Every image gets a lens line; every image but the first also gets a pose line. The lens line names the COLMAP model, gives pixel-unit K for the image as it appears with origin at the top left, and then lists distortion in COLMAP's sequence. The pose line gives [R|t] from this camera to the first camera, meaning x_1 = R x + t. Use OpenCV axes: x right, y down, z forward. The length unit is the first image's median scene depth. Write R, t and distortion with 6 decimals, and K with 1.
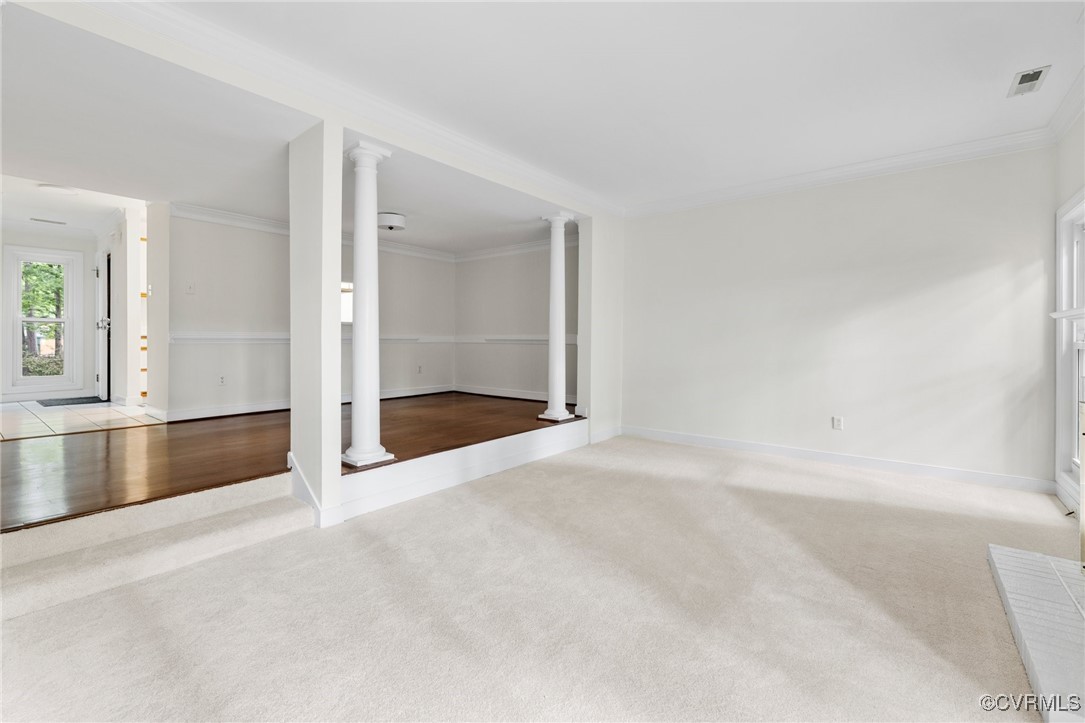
lens RADIAL K [[473.3, 0, 543.9], [0, 473.3, 340.7], [0, 0, 1]] dist [-0.000215, 0.000114]
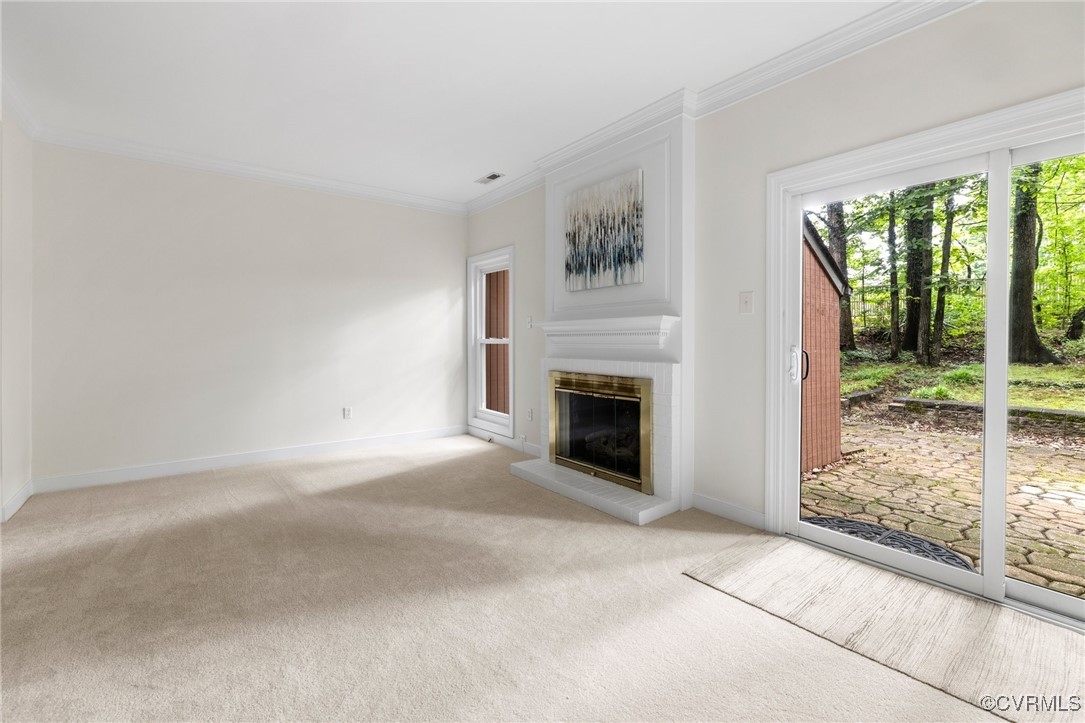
lens RADIAL K [[473.3, 0, 543.9], [0, 473.3, 340.7], [0, 0, 1]] dist [-0.000215, 0.000114]
pose [[0.241560, -0.000676, 0.970386, -0.350482], [-0.002154, 0.999997, 0.001233, 0.003533], [-0.970383, -0.002388, 0.241558, 0.298167]]
